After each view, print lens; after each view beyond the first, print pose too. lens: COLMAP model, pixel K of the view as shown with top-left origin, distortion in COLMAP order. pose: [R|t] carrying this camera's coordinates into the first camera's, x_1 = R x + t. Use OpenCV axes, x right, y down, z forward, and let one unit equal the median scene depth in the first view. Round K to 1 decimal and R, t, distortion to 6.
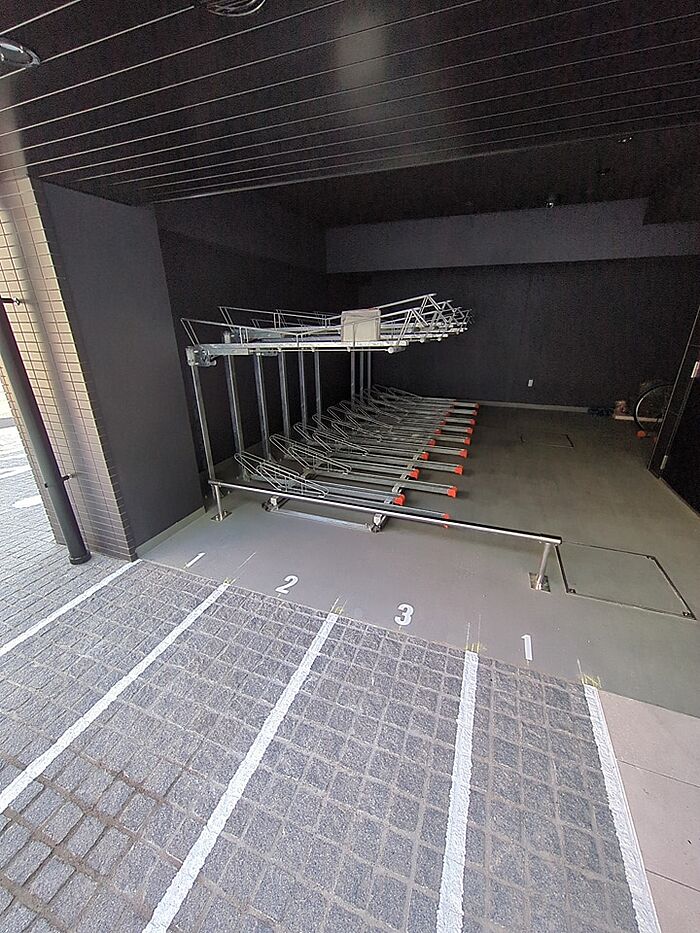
lens RADIAL K [[367.9, 0, 347.2], [0, 367.9, 471.8], [0, 0, 1]] dist [0.000095, 0.000726]
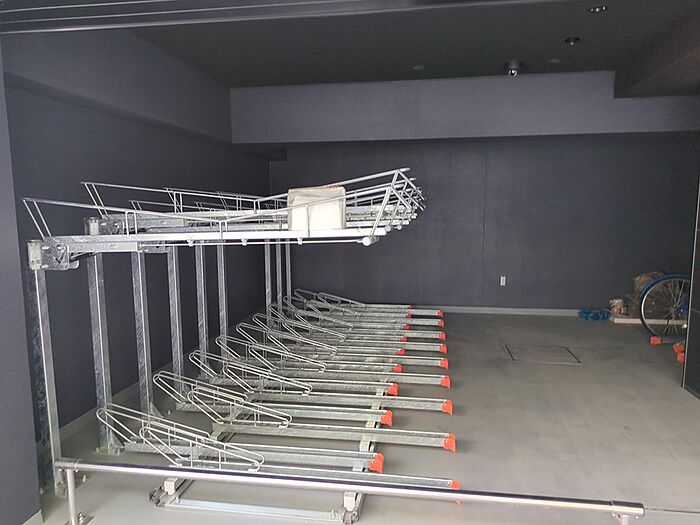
lens RADIAL K [[523.7, 0, 341.9], [0, 523.7, 280.3], [0, 0, 1]] dist [0.051230, -0.050692]
pose [[0.980097, -0.028590, 0.196448, -0.107938], [0.076028, 0.968185, -0.238406, -0.022479], [-0.183382, 0.248597, 0.951089, 0.072883]]
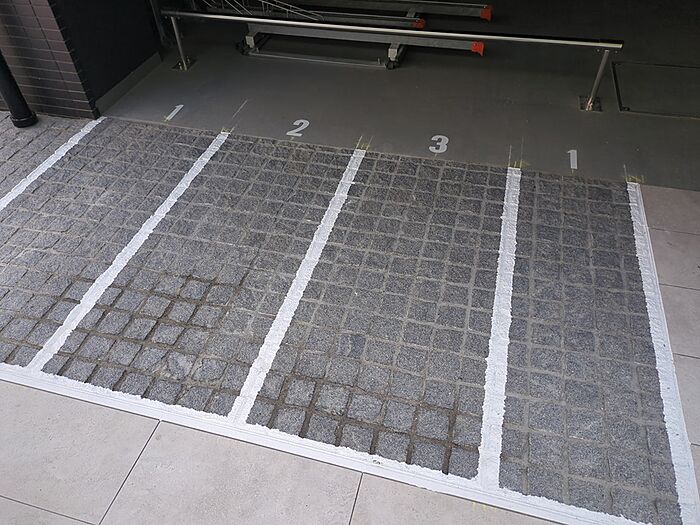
lens RADIAL K [[523.7, 0, 345.7], [0, 523.7, 264.3], [0, 0, 1]] dist [0.051230, -0.050692]
pose [[0.994935, -0.086200, 0.051719, -0.128657], [0.059833, 0.921233, 0.384382, 0.122727], [-0.080779, -0.379340, 0.921724, -0.212482]]
